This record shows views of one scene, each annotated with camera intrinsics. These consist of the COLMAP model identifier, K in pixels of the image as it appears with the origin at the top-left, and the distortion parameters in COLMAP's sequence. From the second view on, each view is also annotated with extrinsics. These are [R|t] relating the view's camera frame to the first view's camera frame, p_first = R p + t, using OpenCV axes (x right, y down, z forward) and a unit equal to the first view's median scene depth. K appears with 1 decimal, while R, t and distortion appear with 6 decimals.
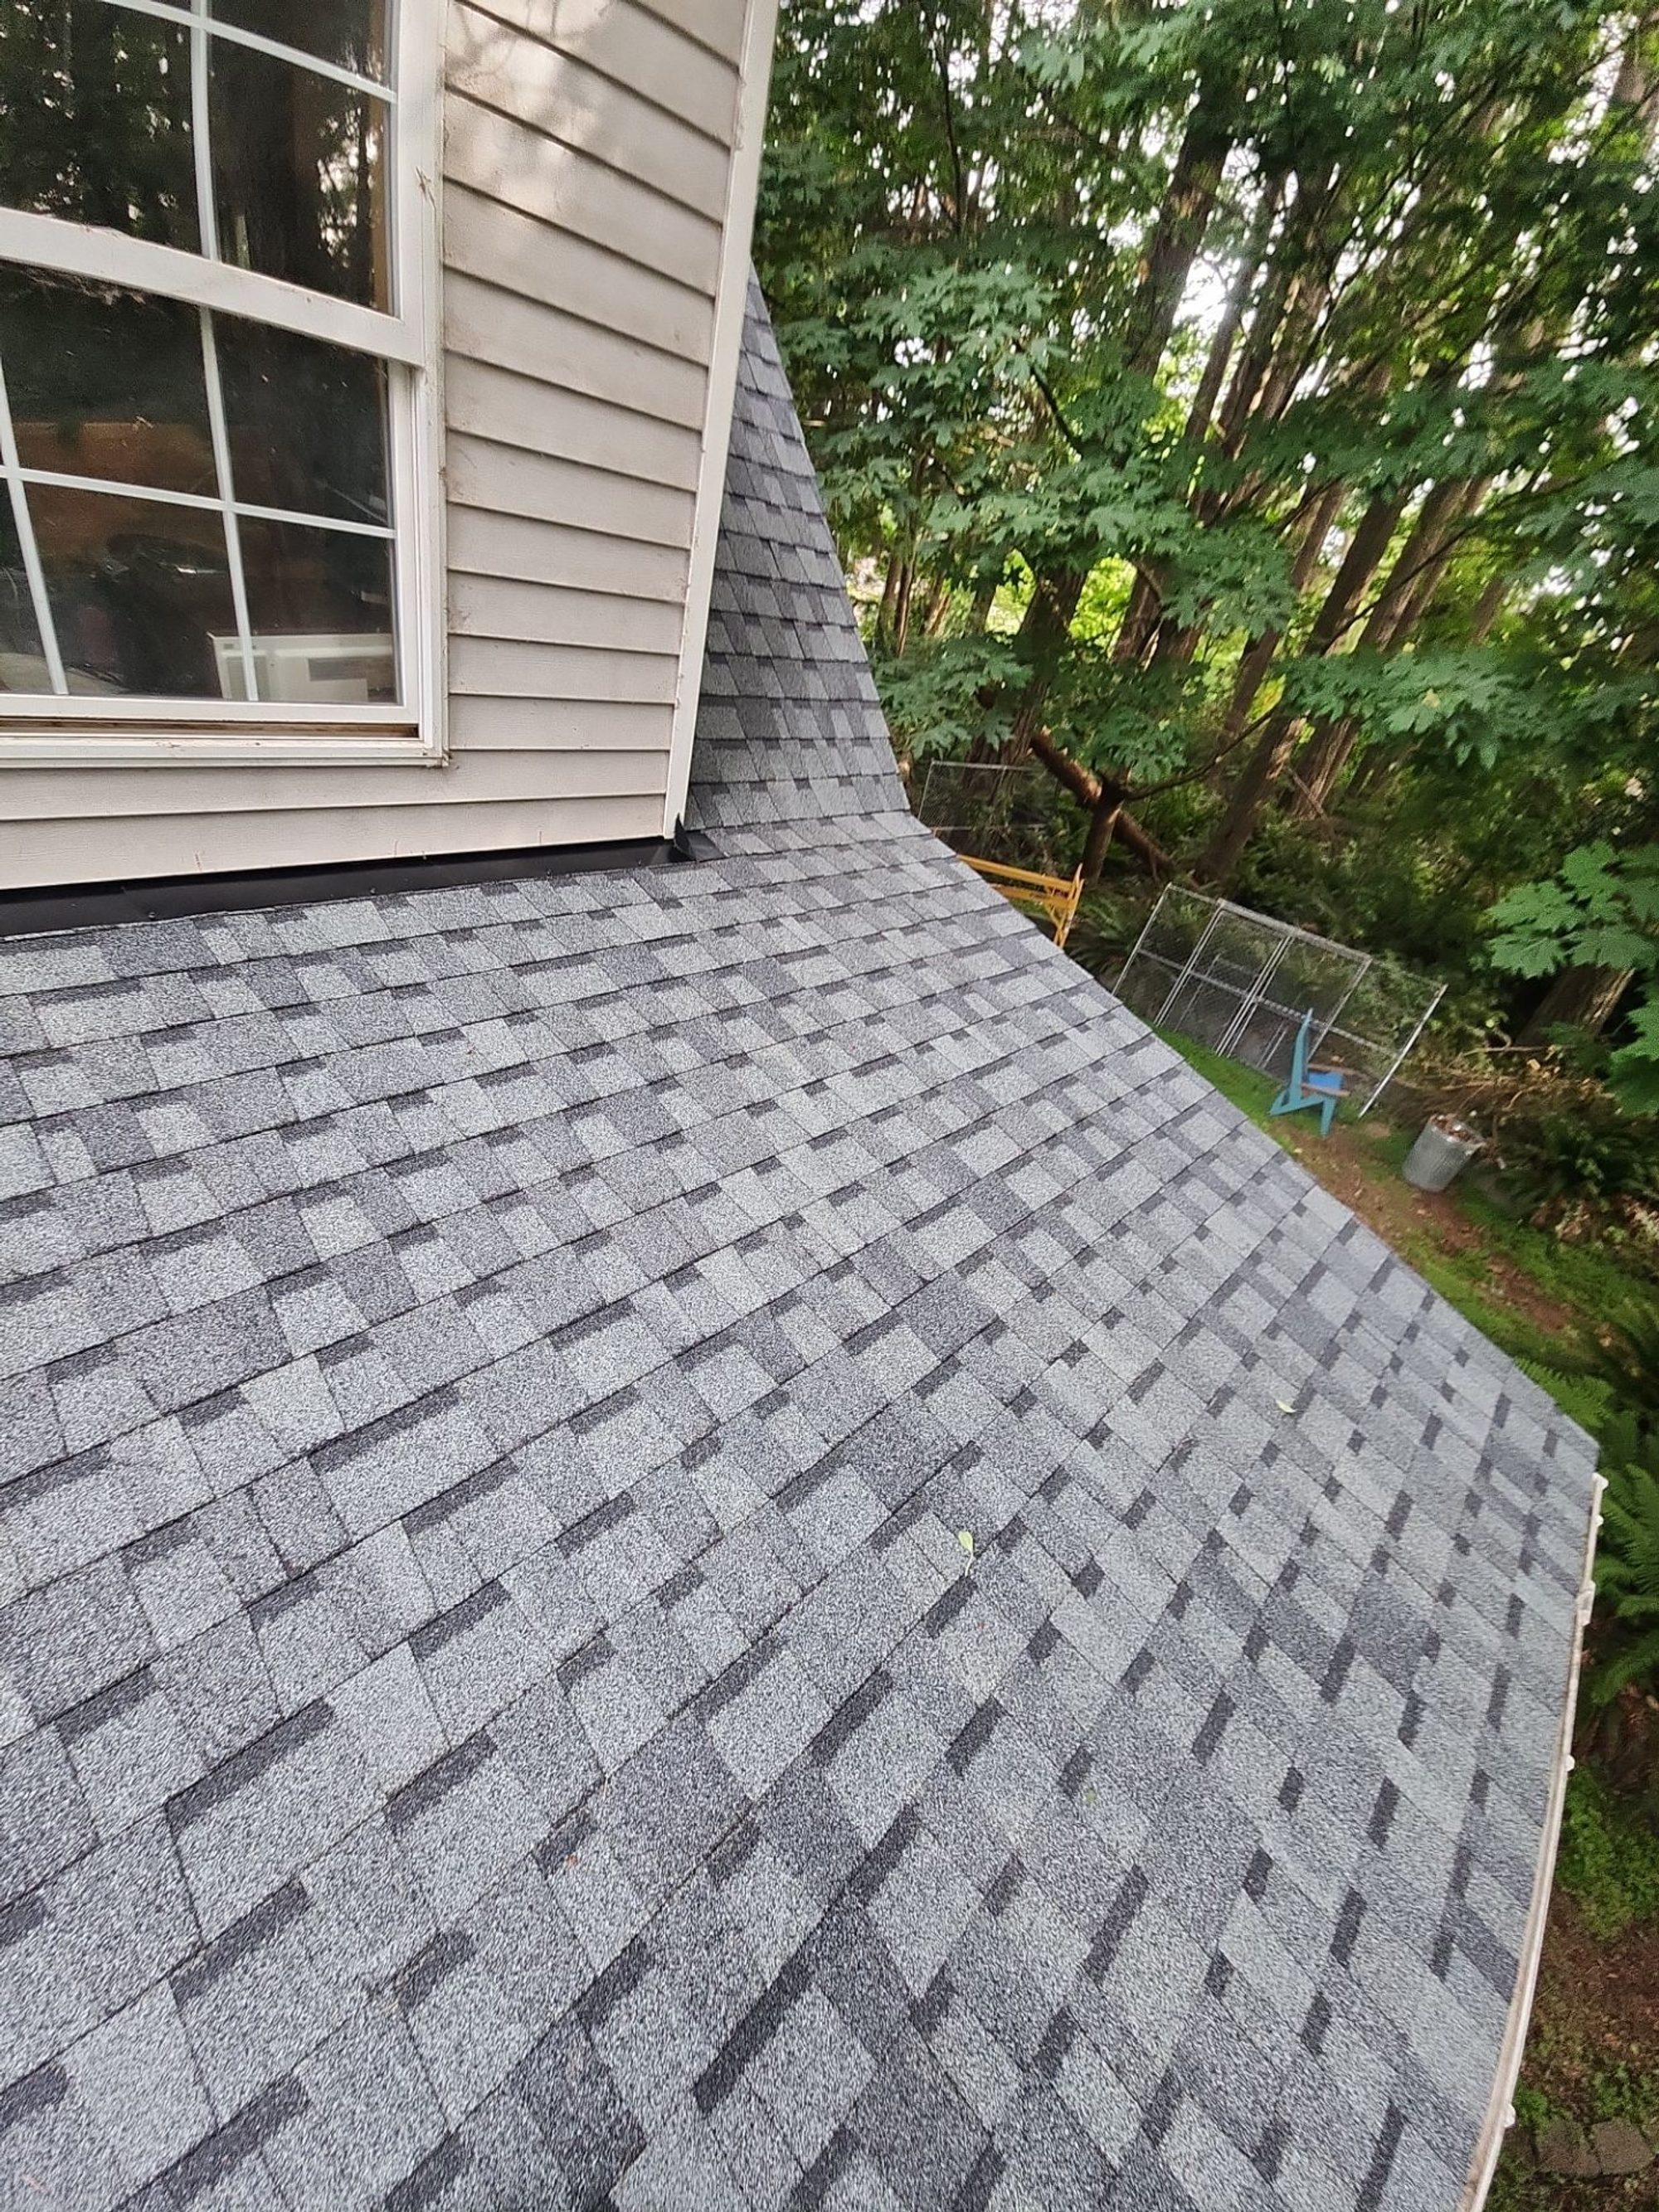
lens RADIAL K [[899.4, 0, 824.7], [0, 899.4, 1100.7], [0, 0, 1]] dist [0.007944, -0.006631]
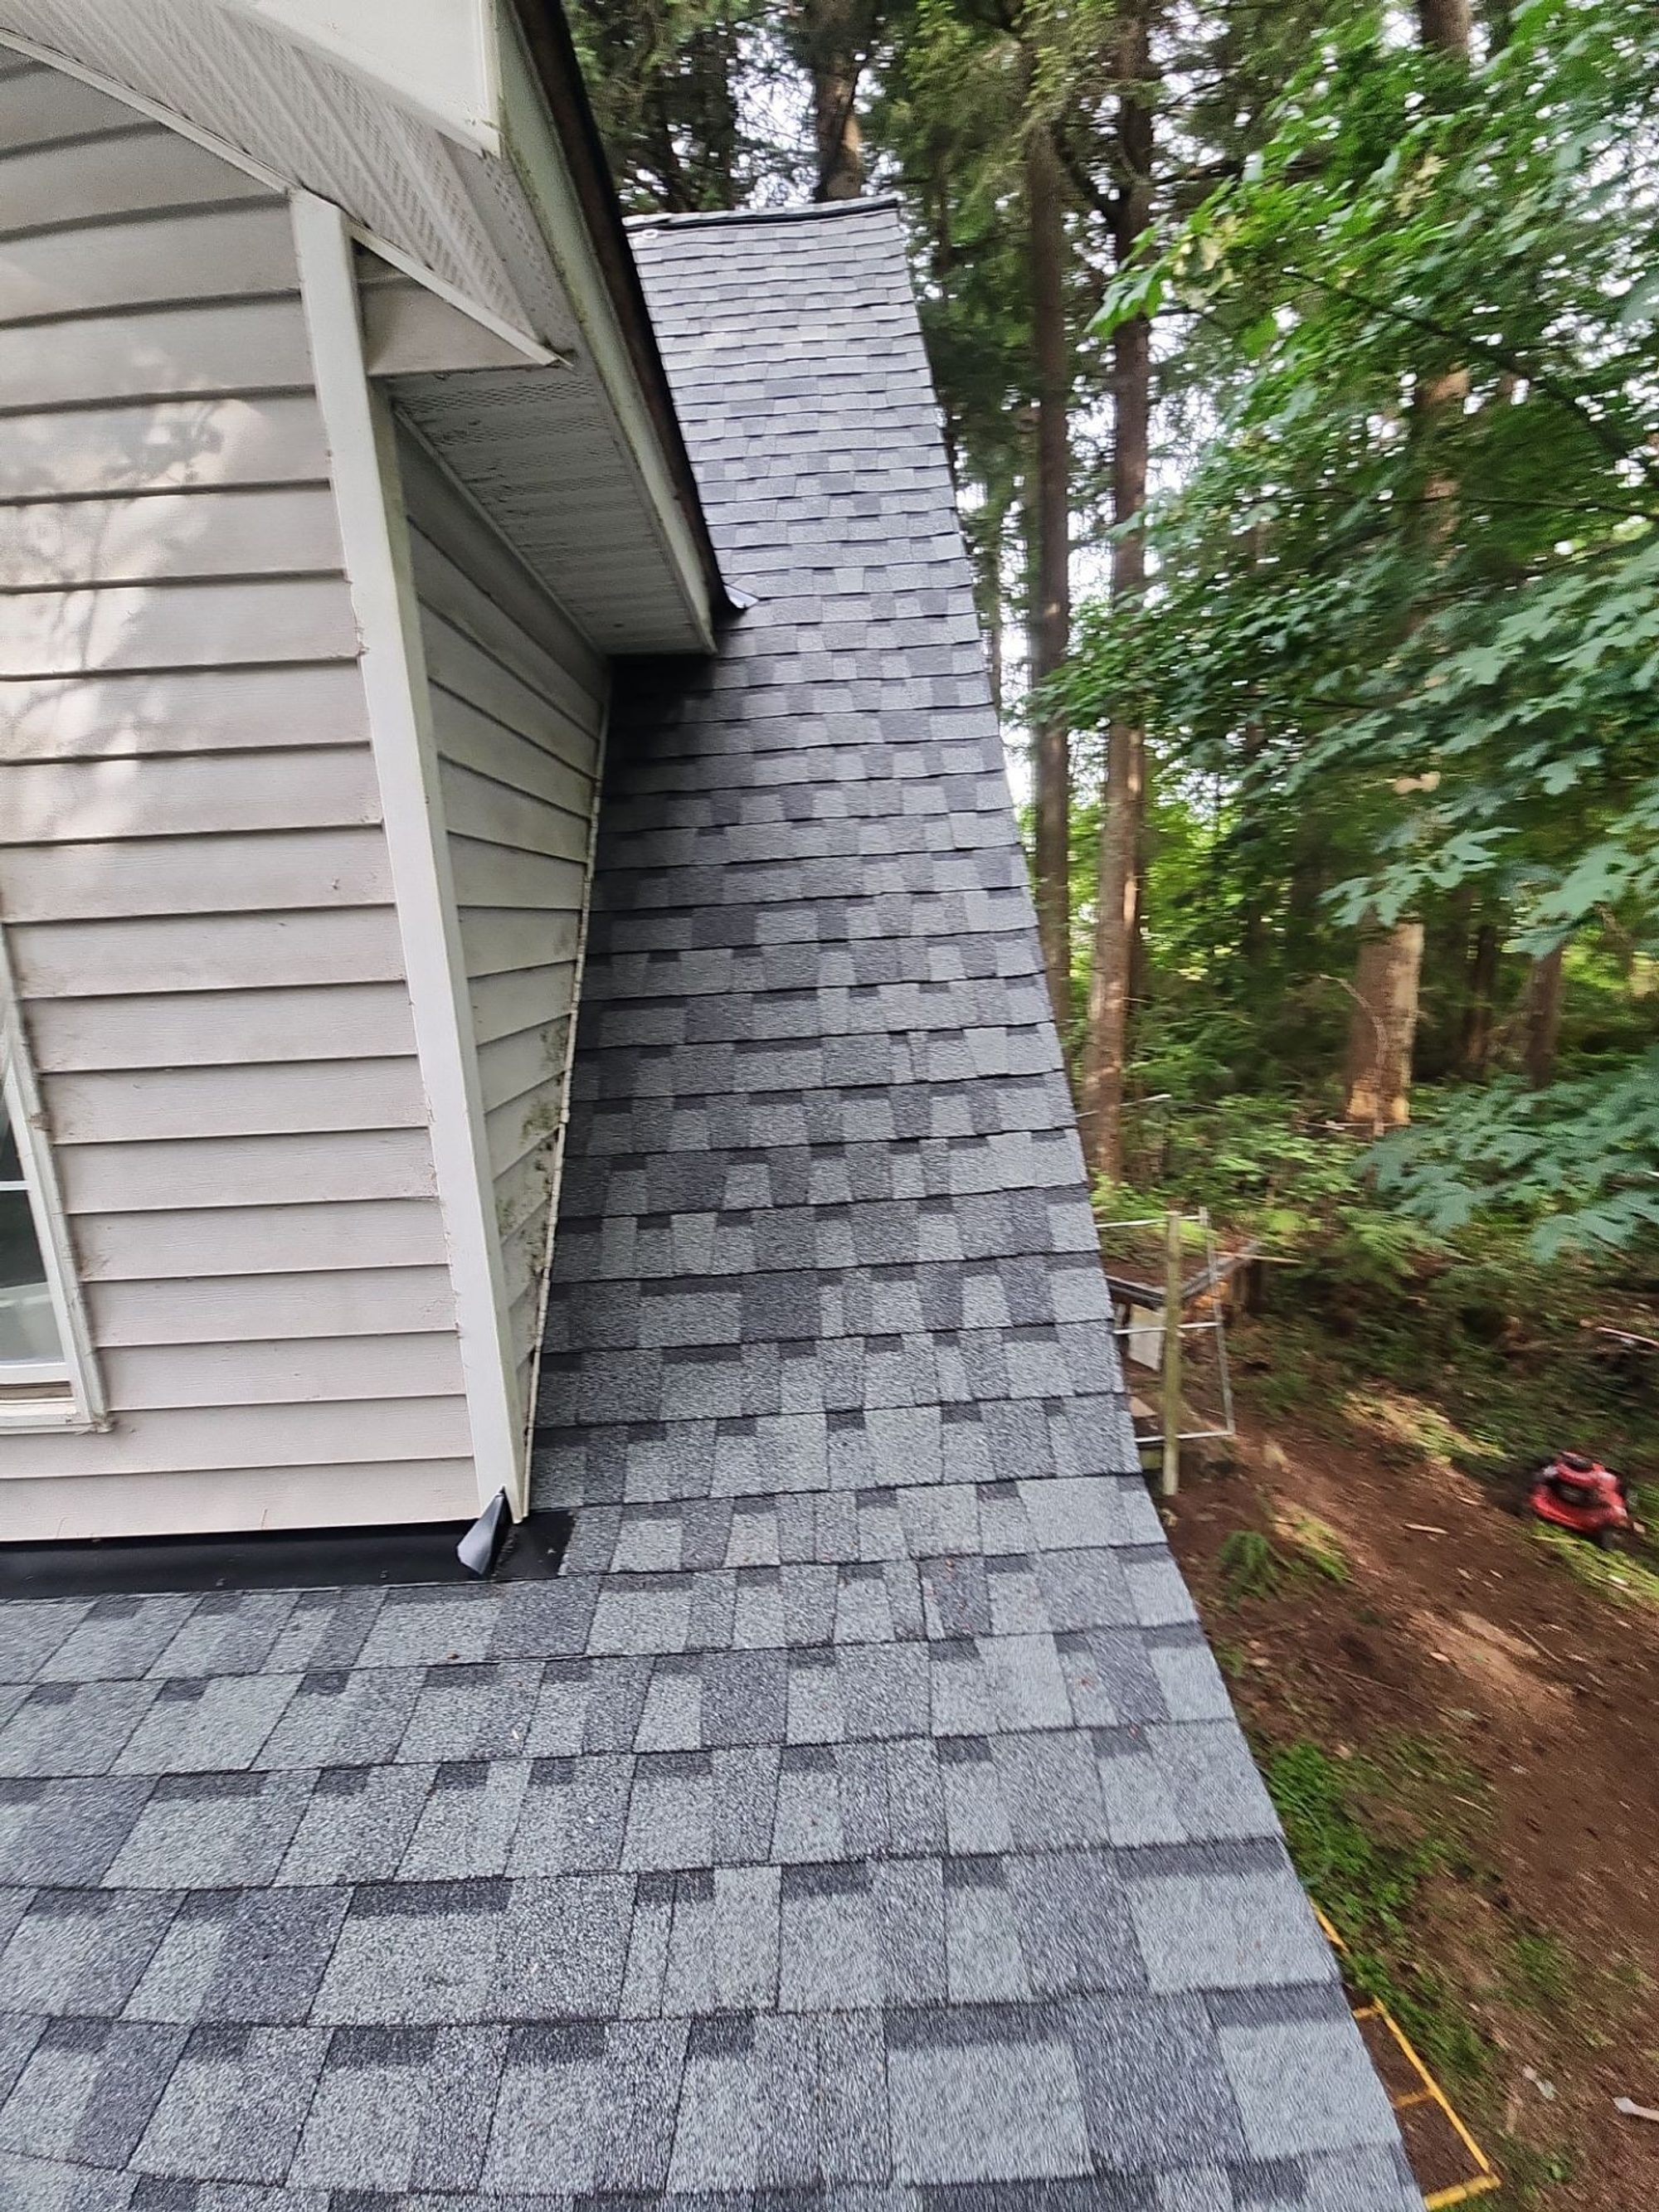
lens RADIAL K [[899.4, 0, 820.1], [0, 899.4, 1102.3], [0, 0, 1]] dist [0.007944, -0.006631]
pose [[0.668946, -0.098491, -0.736757, 0.520488], [-0.222973, 0.918947, -0.325298, -0.462714], [0.709080, 0.381884, 0.592765, 0.780728]]
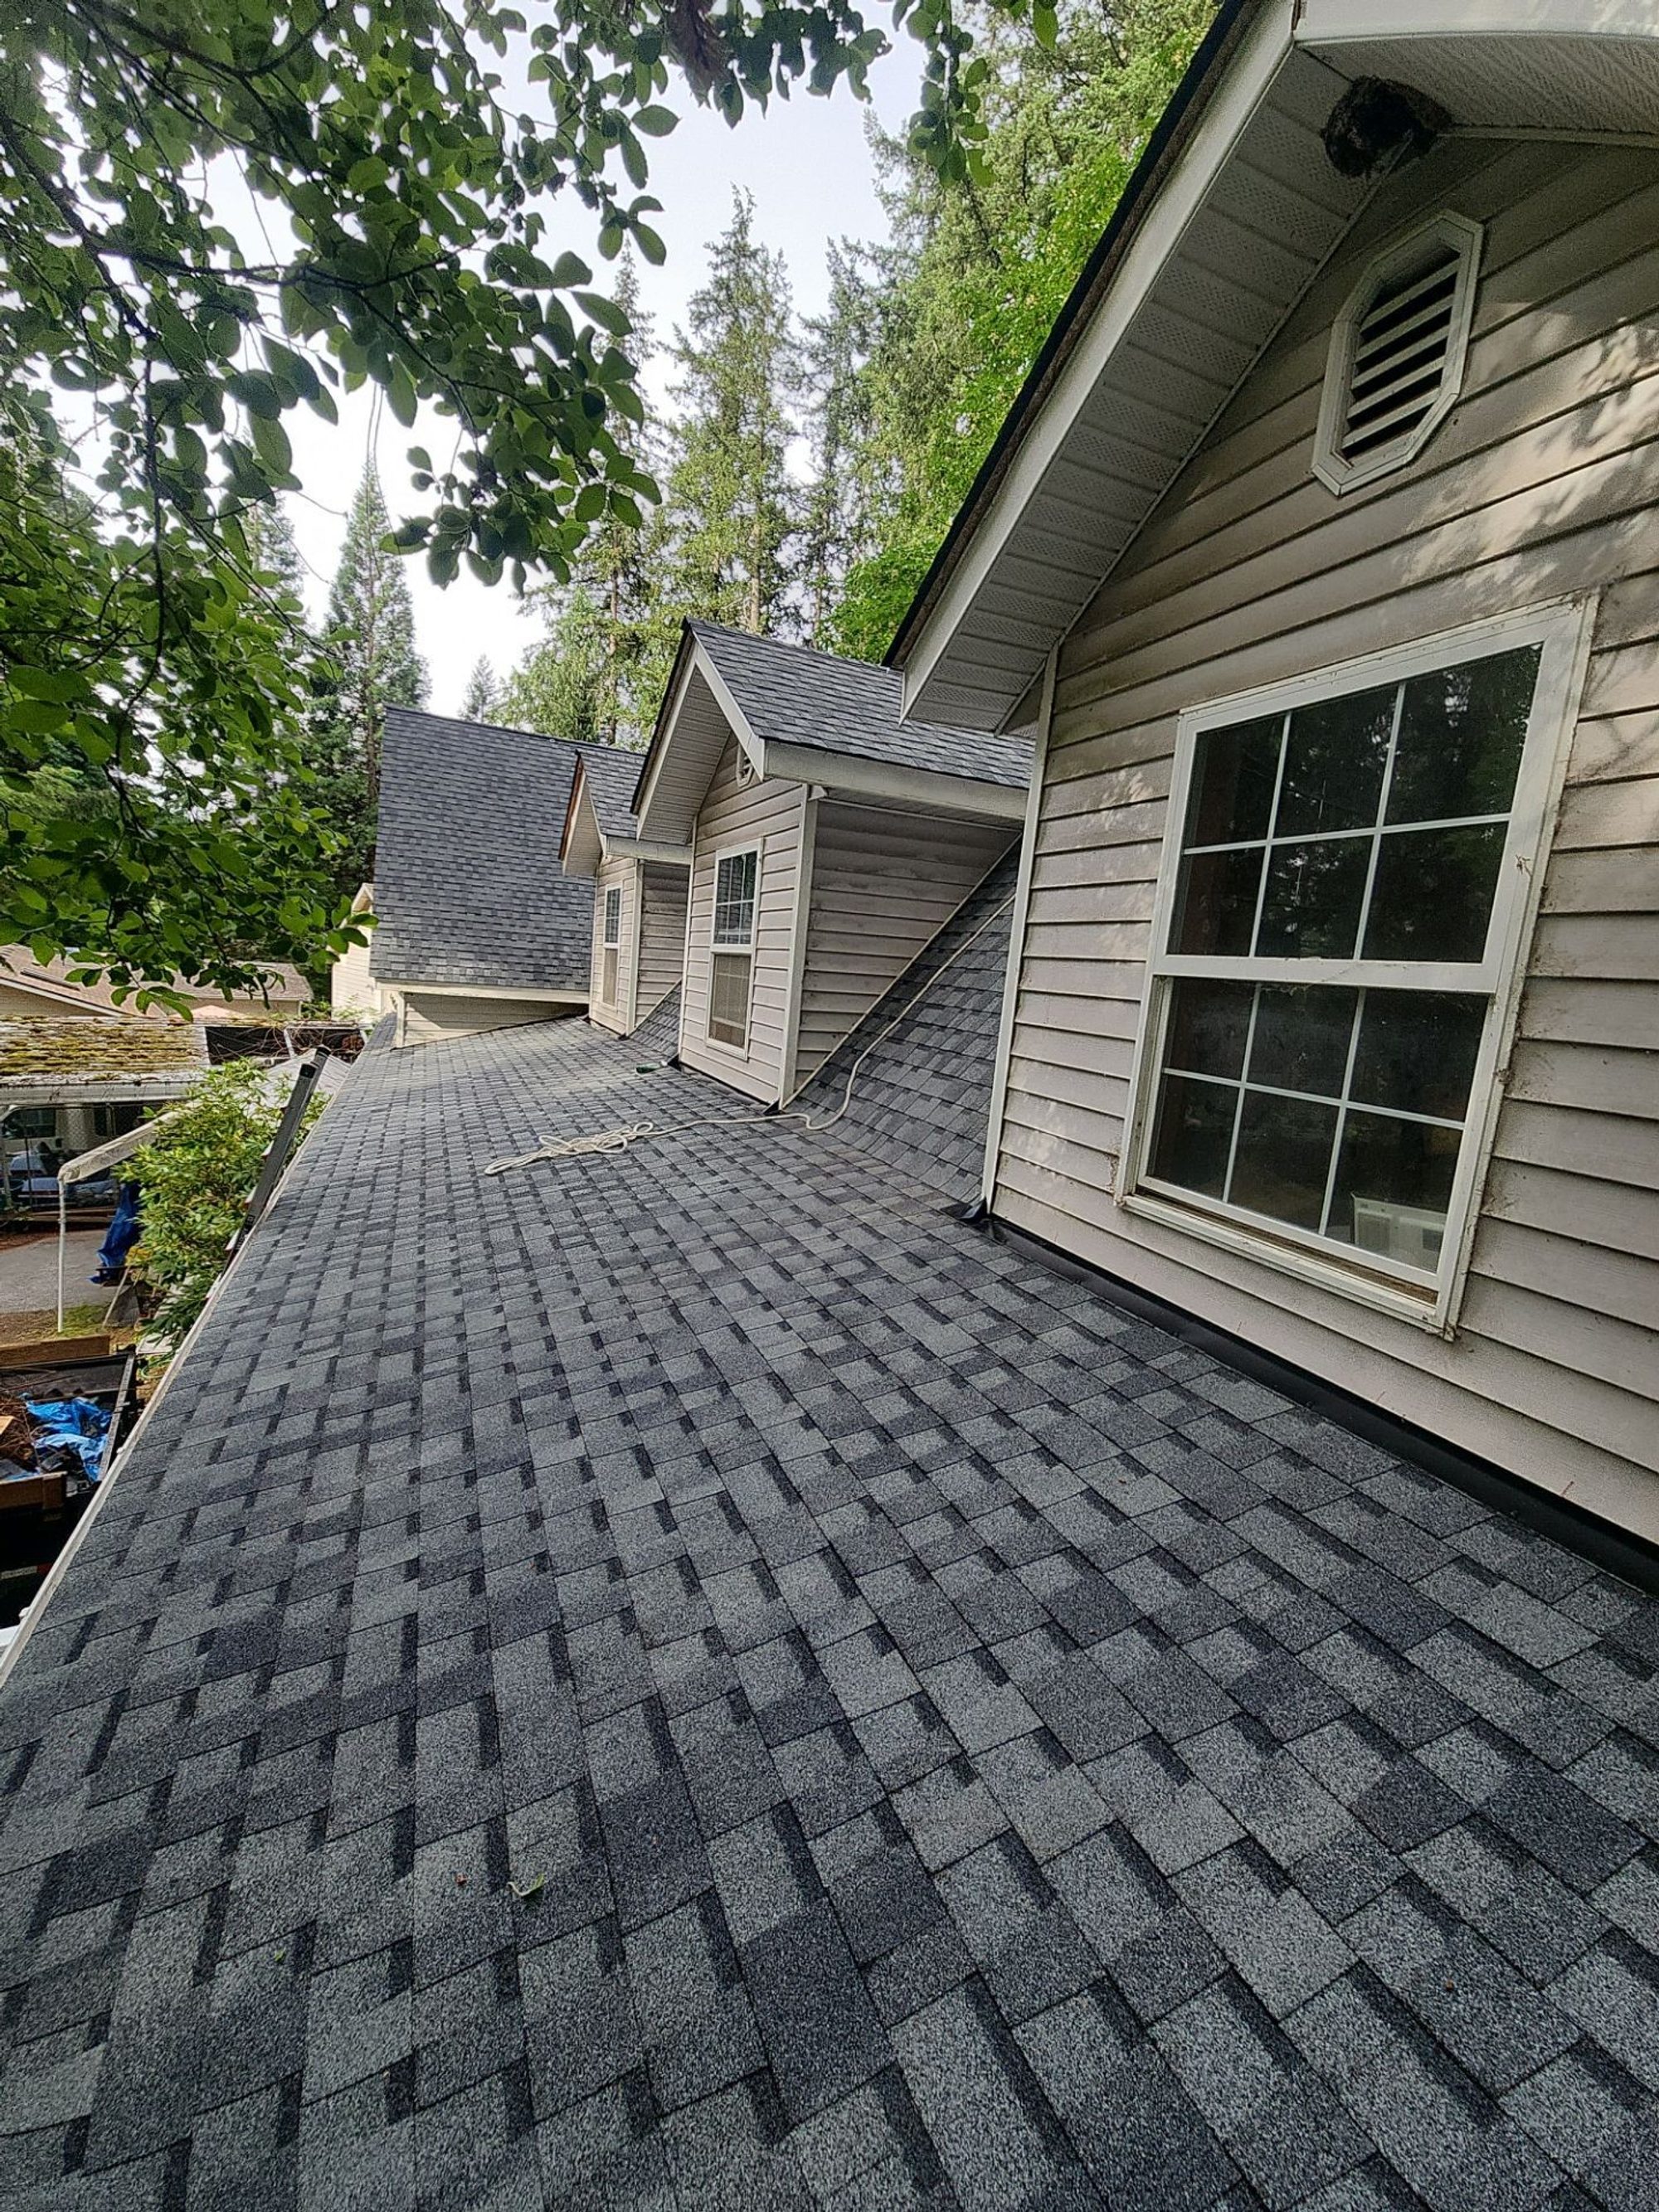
lens RADIAL K [[899.4, 0, 819.9], [0, 899.4, 1102.4], [0, 0, 1]] dist [0.007944, -0.006631]
pose [[-0.368883, -0.097590, -0.924338, 0.613663], [-0.624975, 0.762143, 0.168948, -0.279143], [0.687990, 0.640011, -0.342134, 0.645777]]
